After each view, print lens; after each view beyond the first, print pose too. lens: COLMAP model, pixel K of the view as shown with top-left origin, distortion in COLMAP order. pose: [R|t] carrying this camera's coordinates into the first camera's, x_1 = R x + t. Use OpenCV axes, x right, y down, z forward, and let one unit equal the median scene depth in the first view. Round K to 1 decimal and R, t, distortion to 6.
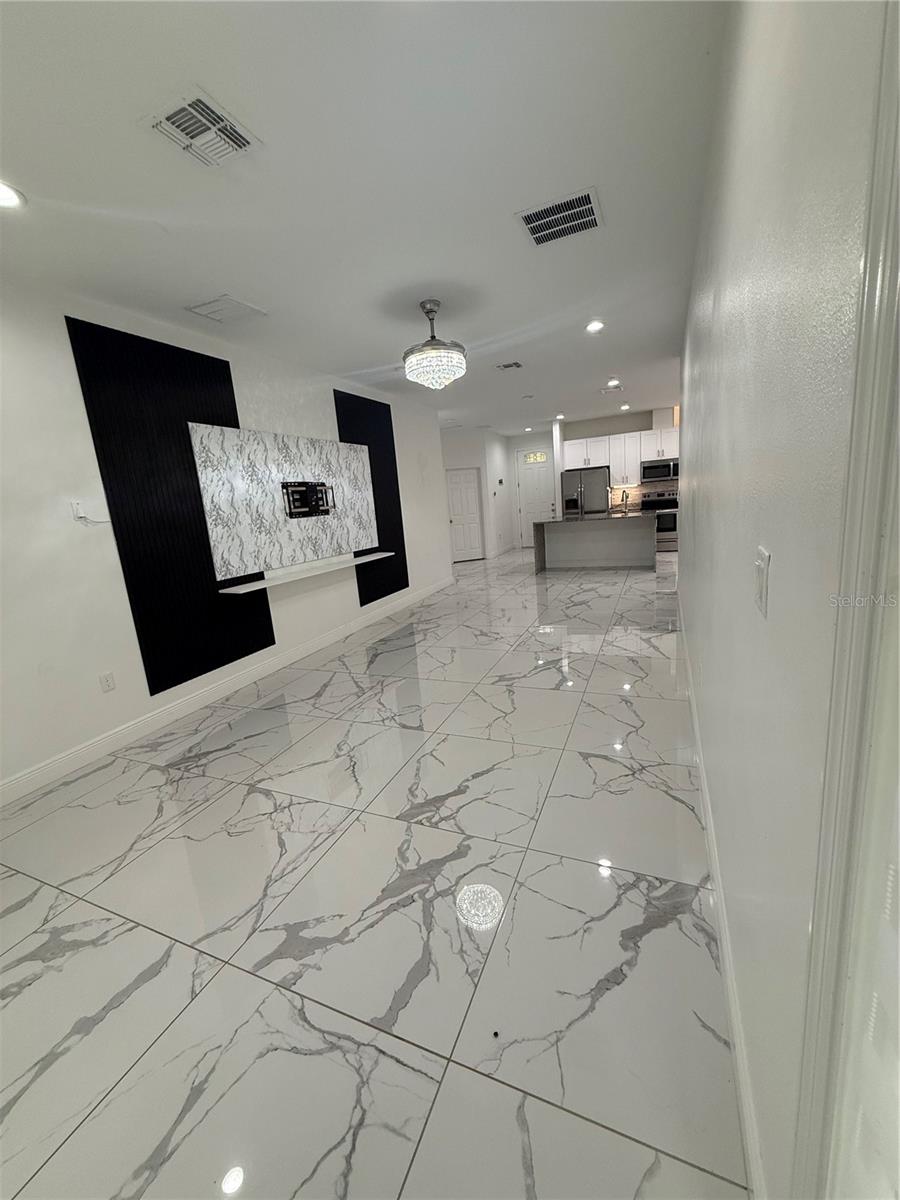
lens RADIAL K [[478.3, 0, 450.0], [0, 478.3, 600.0], [0, 0, 1]] dist [0.000306, 0.000361]
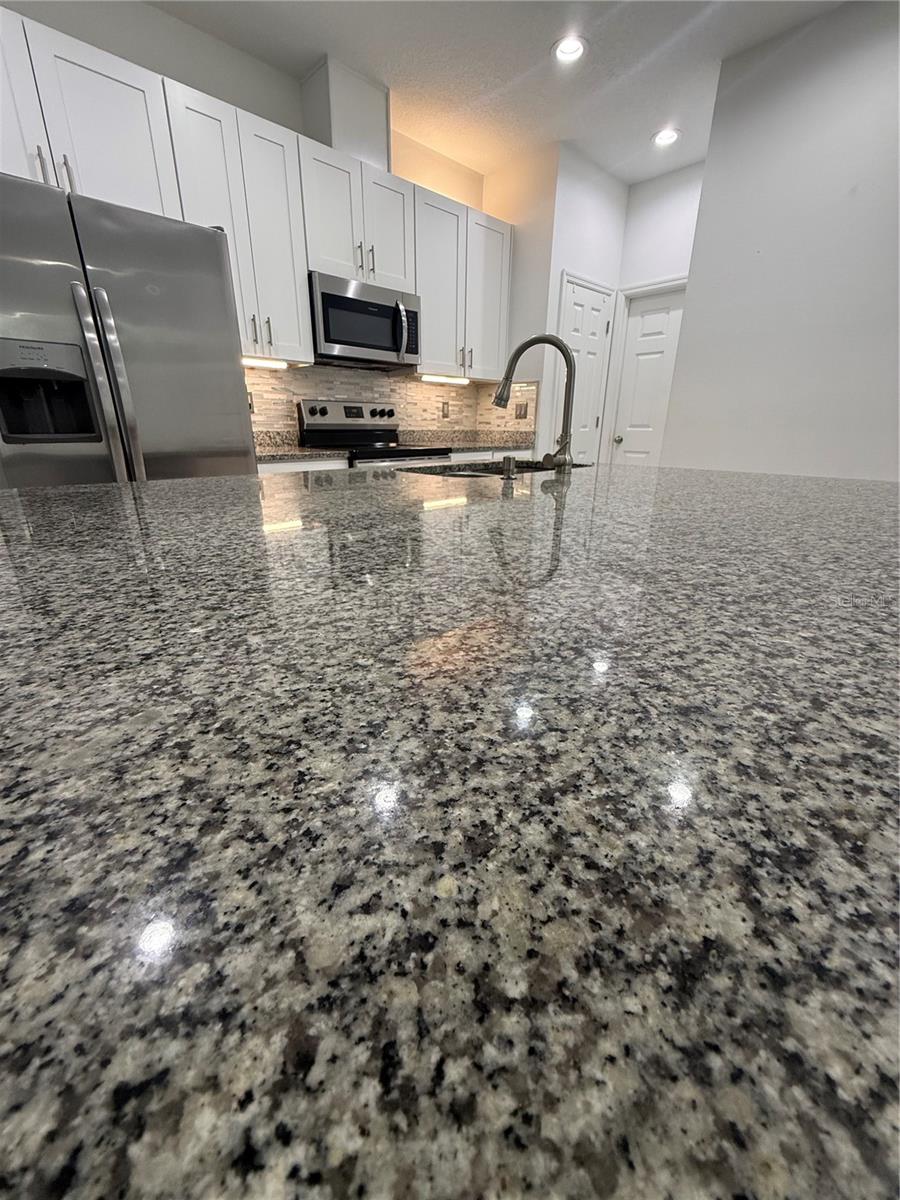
lens RADIAL K [[478.3, 0, 450.0], [0, 478.3, 600.0], [0, 0, 1]] dist [0.000306, 0.000361]
pose [[0.391175, -0.231723, 0.890666, 0.320144], [0.146549, 0.971118, 0.188291, -0.318145], [-0.908573, 0.056871, 0.413836, 1.759092]]
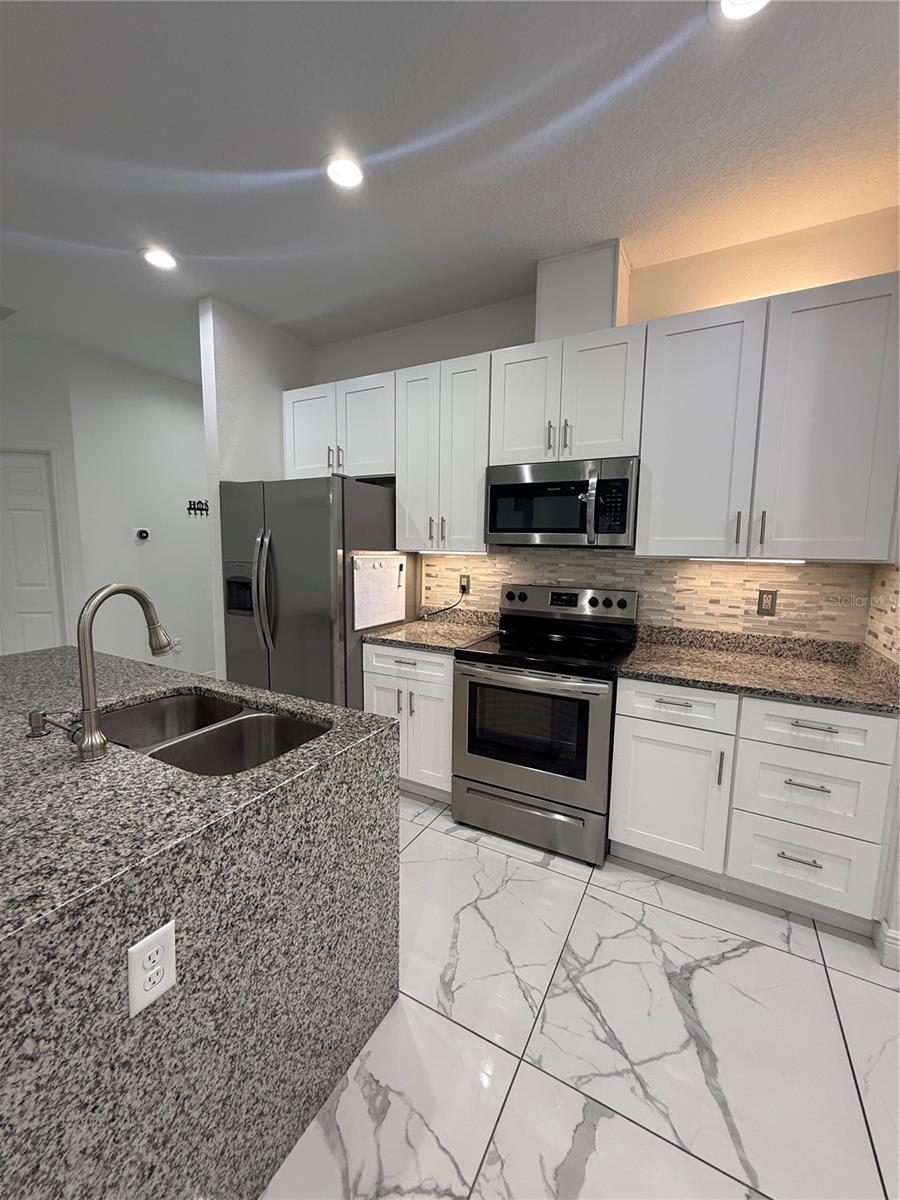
lens RADIAL K [[478.3, 0, 450.0], [0, 478.3, 600.0], [0, 0, 1]] dist [0.000306, 0.000361]
pose [[0.990501, 0.110727, -0.081525, 0.864214], [-0.117170, 0.989965, -0.079002, -0.411962], [0.071960, 0.087804, 0.993535, 1.582617]]
